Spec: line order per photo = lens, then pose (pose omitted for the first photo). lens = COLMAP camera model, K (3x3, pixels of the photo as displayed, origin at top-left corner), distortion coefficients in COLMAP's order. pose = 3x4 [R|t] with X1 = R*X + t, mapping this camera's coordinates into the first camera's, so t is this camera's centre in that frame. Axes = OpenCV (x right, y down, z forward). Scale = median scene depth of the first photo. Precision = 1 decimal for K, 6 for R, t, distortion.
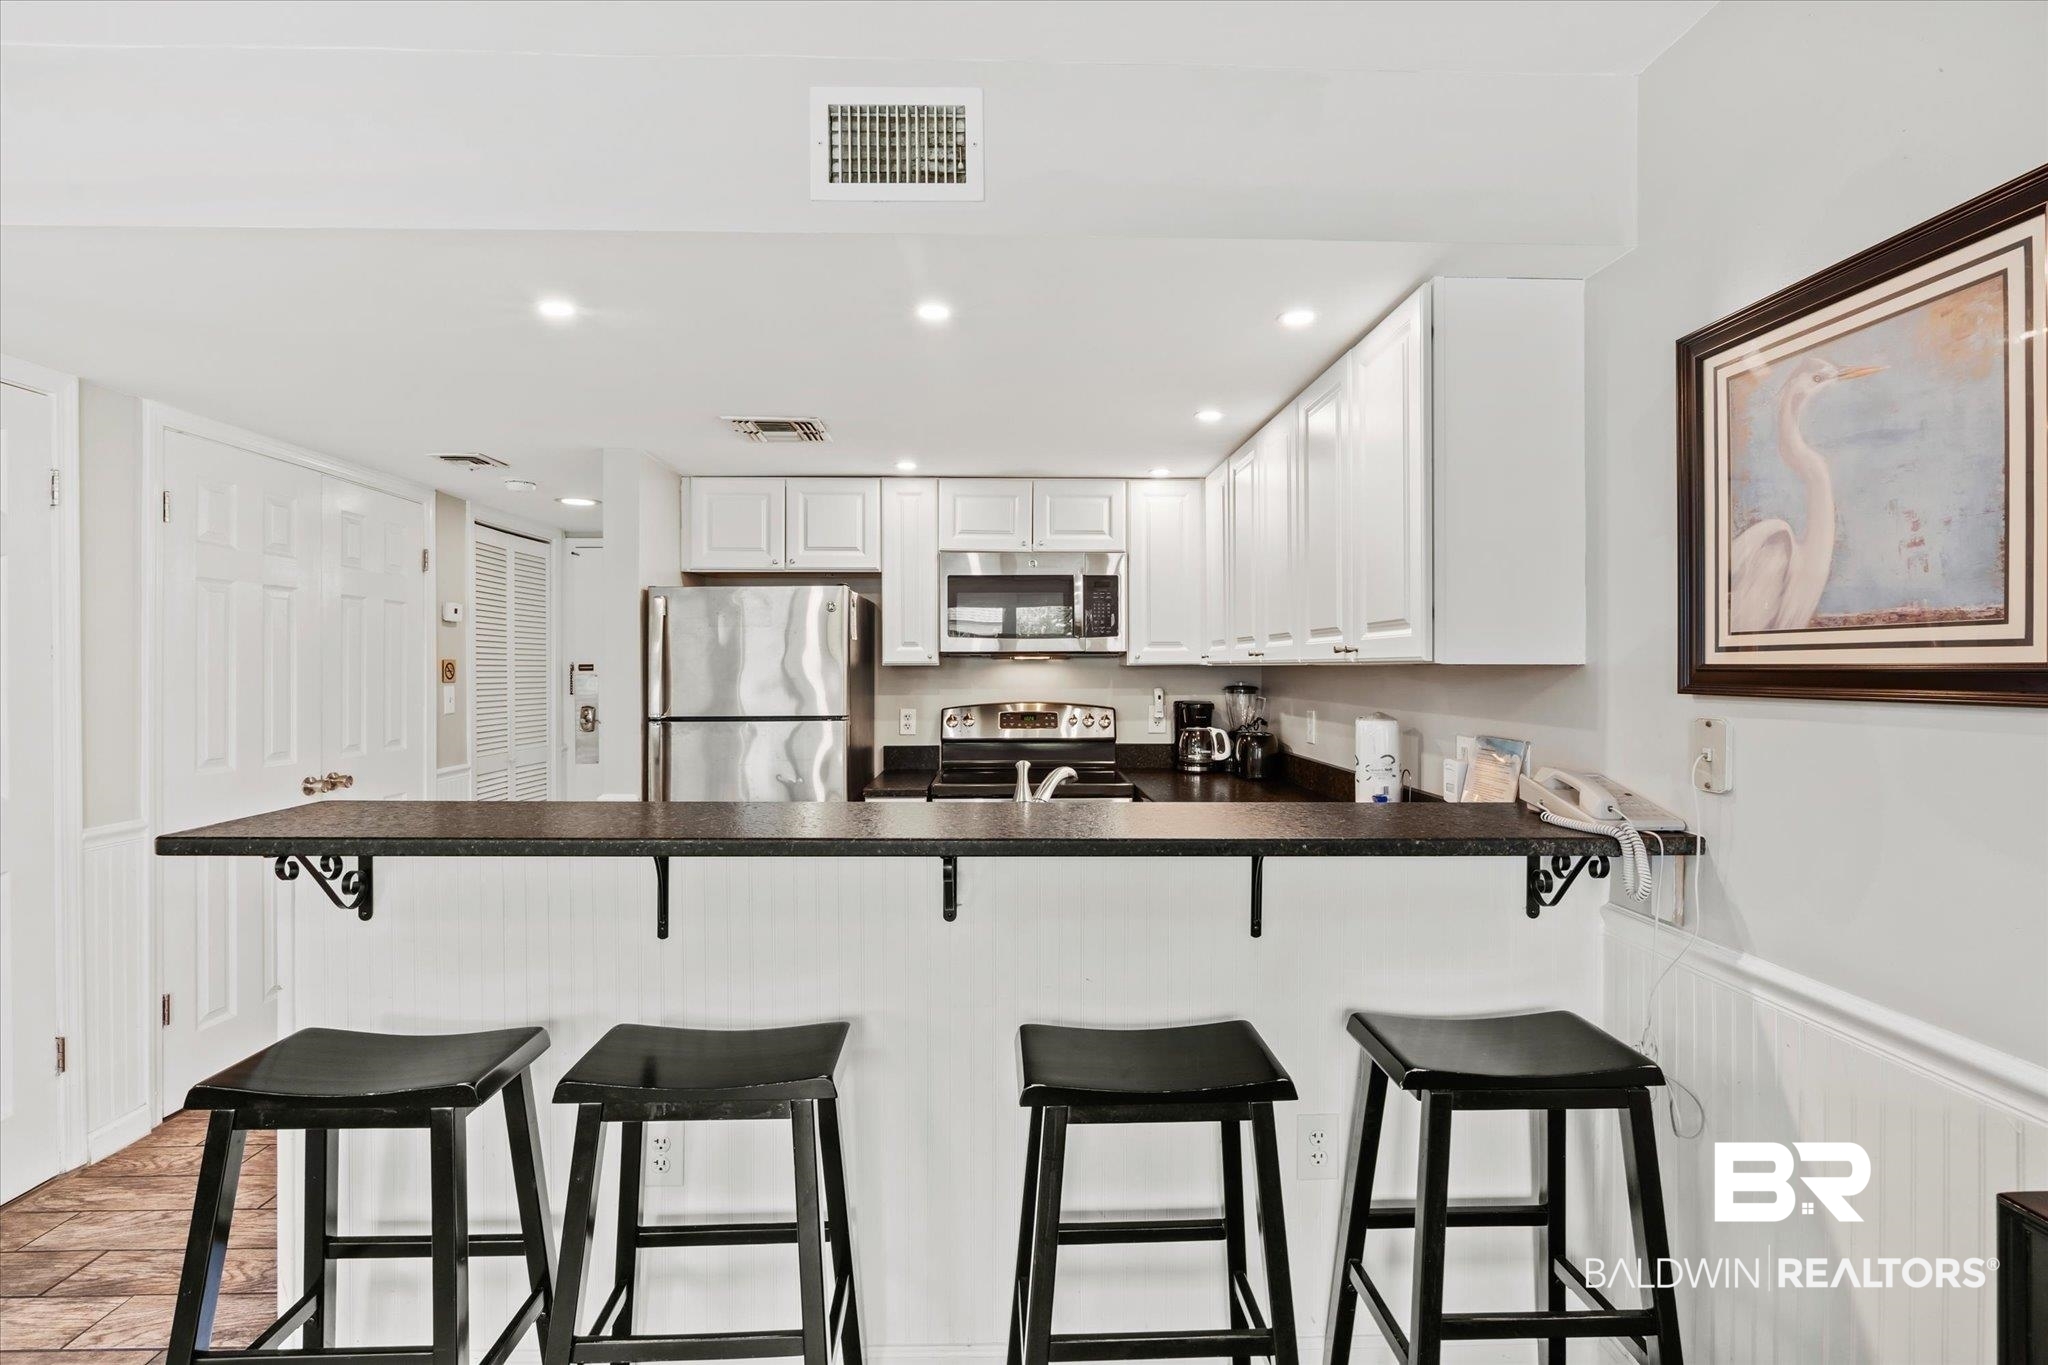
lens RADIAL K [[935.2, 0, 1025.5], [0, 935.2, 660.3], [0, 0, 1]] dist [-0.004905, -0.000373]
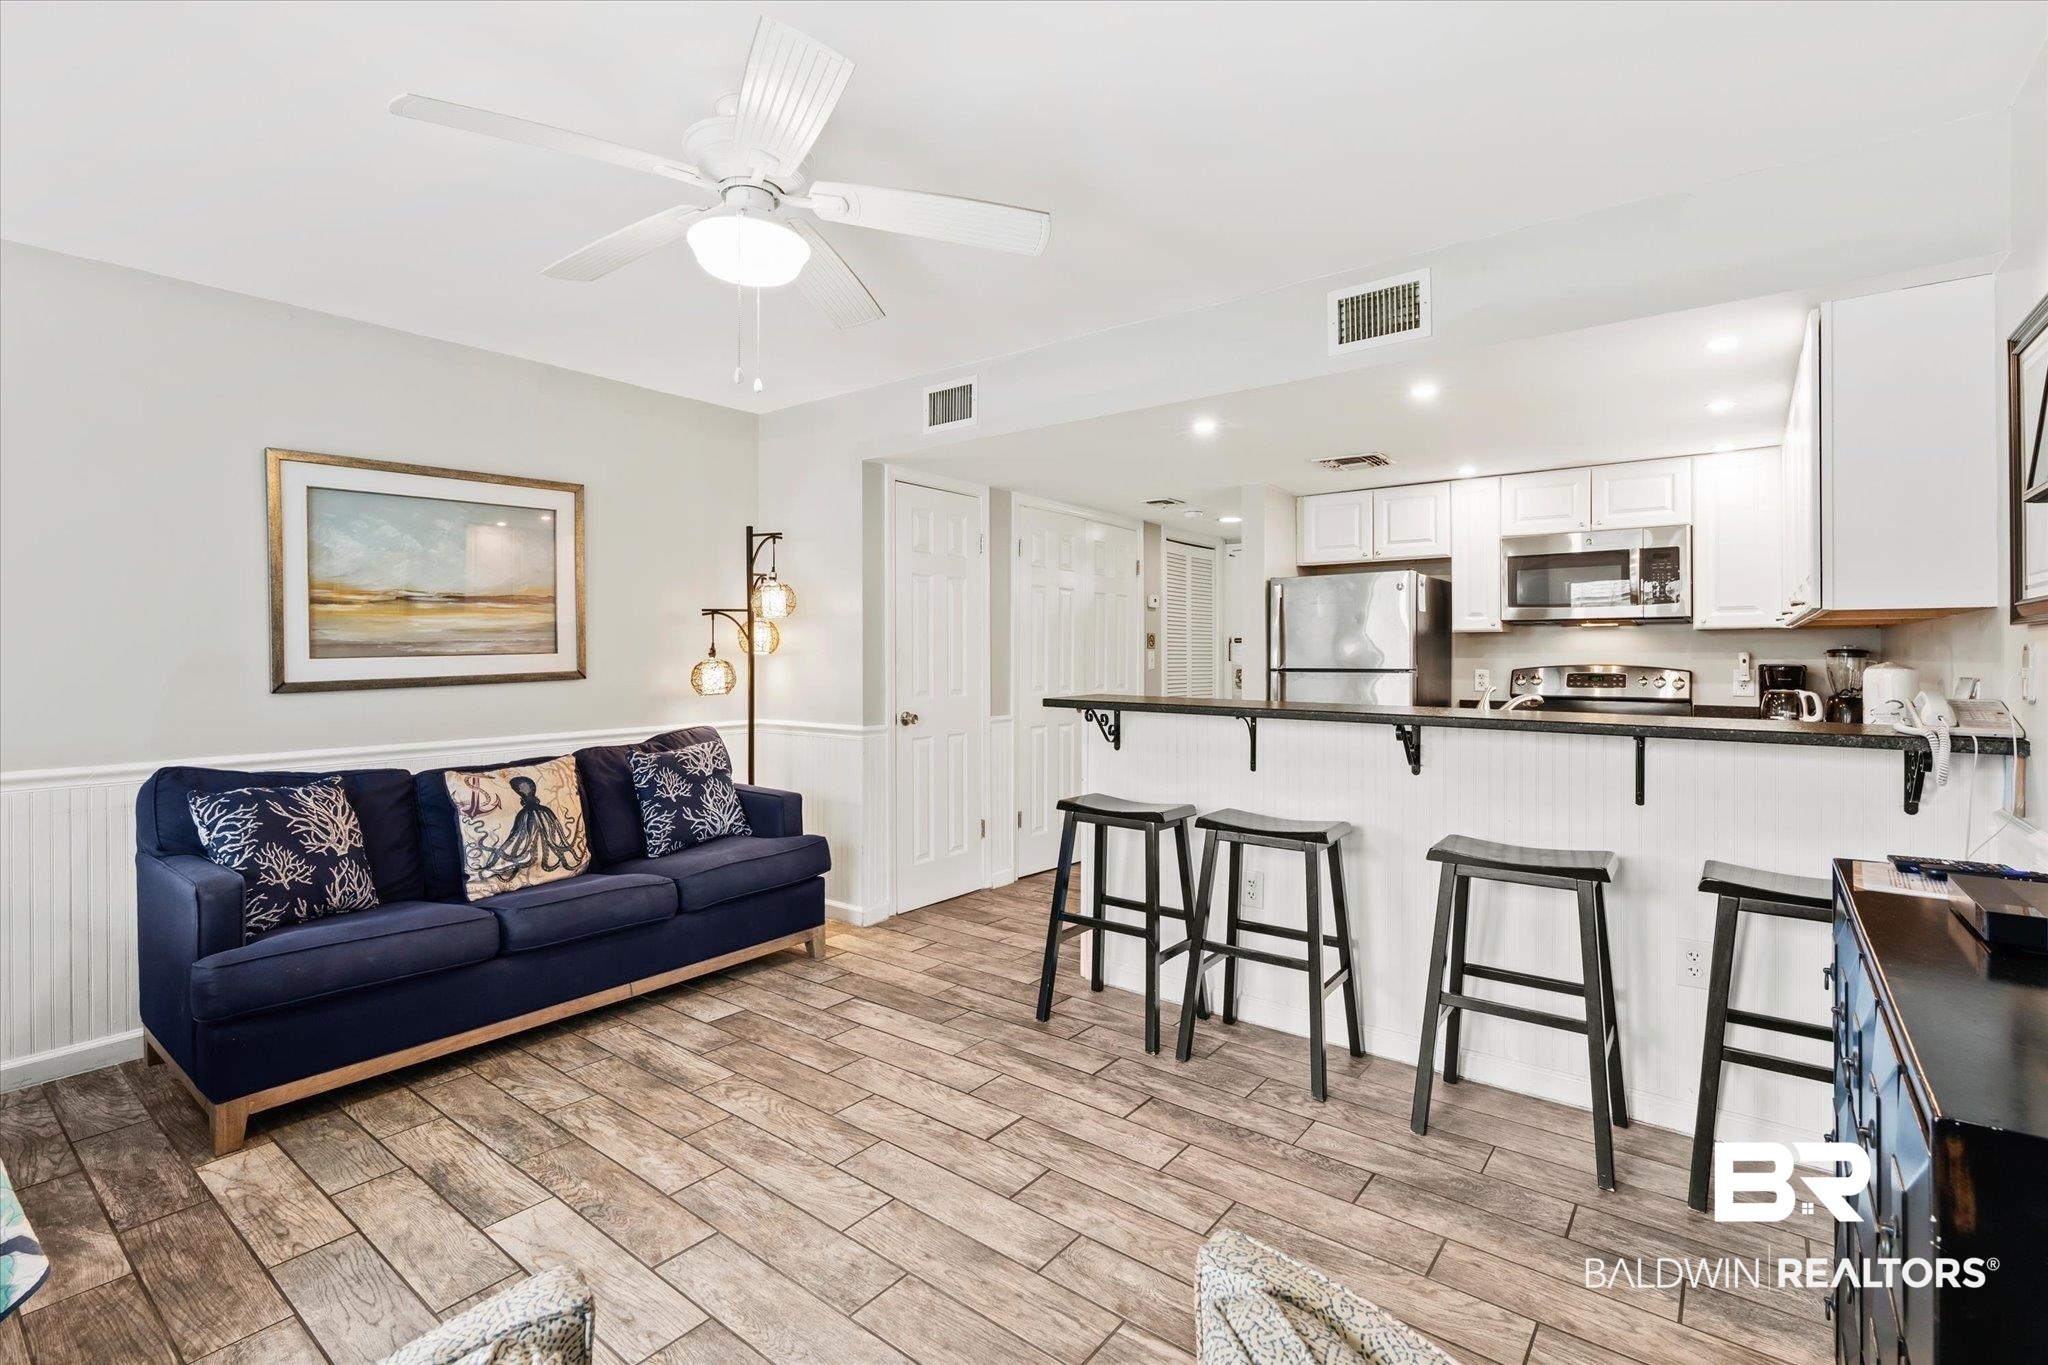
lens RADIAL K [[935.2, 0, 1026.5], [0, 935.2, 661.3], [0, 0, 1]] dist [-0.004905, -0.000373]
pose [[0.774607, 0.006981, -0.632405, 0.197795], [0.002279, 0.999902, 0.013829, 0.026230], [0.632439, -0.012153, 0.774515, -0.324623]]
